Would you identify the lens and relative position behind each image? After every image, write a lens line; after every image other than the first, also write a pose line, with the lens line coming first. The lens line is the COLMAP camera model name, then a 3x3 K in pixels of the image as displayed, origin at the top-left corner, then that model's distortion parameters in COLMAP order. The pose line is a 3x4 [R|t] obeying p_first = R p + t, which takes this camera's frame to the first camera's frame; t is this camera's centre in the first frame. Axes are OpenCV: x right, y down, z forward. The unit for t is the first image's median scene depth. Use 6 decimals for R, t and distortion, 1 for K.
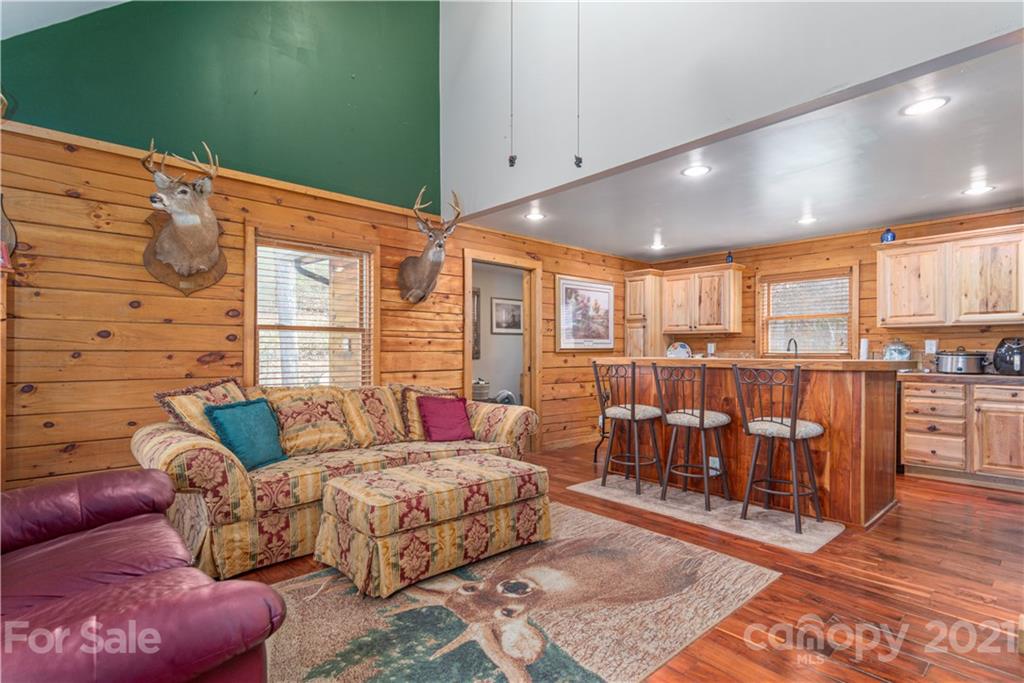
lens RADIAL K [[508.4, 0, 468.2], [0, 508.4, 356.8], [0, 0, 1]] dist [0.011203, -0.001861]
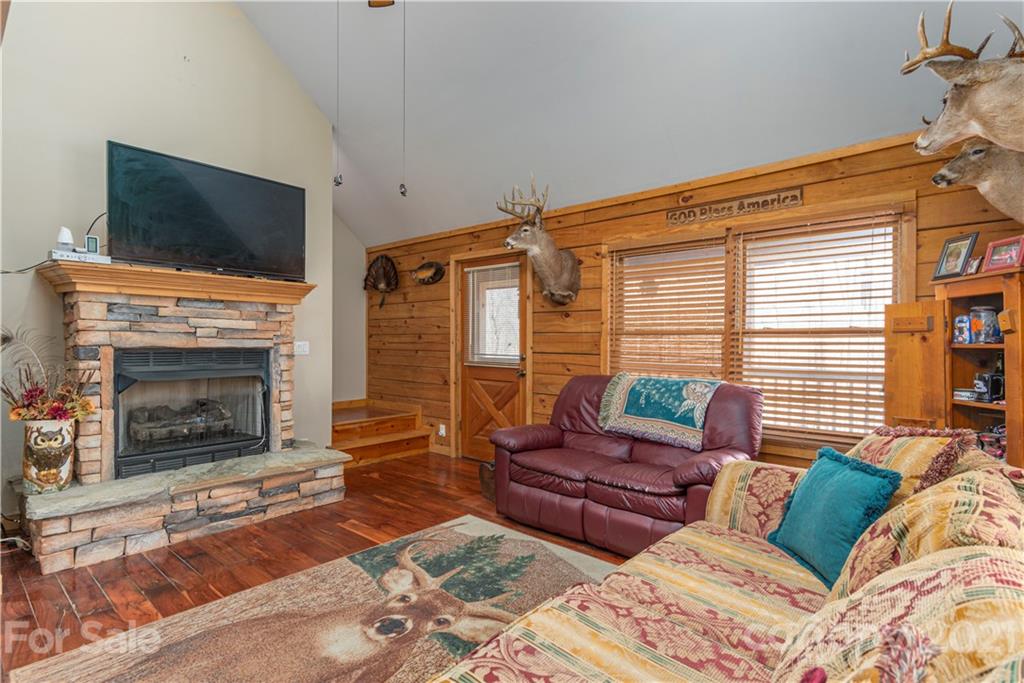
lens RADIAL K [[508.4, 0, 453.3], [0, 508.4, 338.2], [0, 0, 1]] dist [0.011203, -0.001861]
pose [[-0.996243, -0.007364, -0.086290, 0.033930], [-0.007514, 0.999971, 0.001413, -0.028676], [0.086277, 0.002056, -0.996269, 0.984558]]
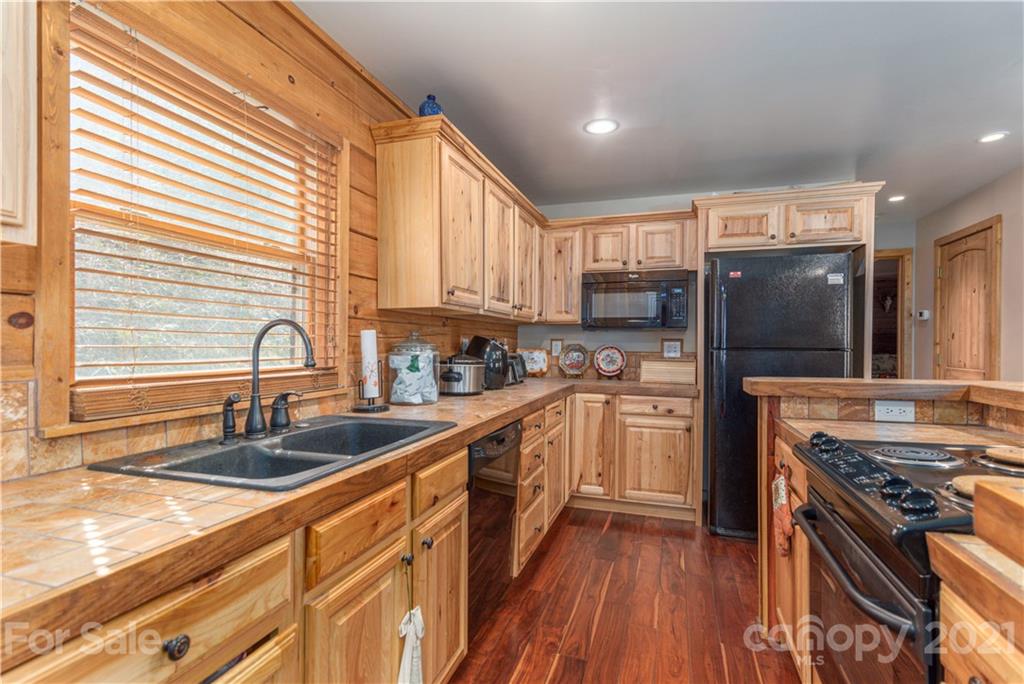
lens RADIAL K [[473.3, 0, 520.2], [0, 473.3, 346.6], [0, 0, 1]] dist [-0.005140, -0.000379]
pose [[-0.544478, -0.007367, 0.838743, 0.453473], [0.004161, 0.999925, 0.011484, -0.029757], [-0.838765, 0.009743, -0.544407, 1.272186]]
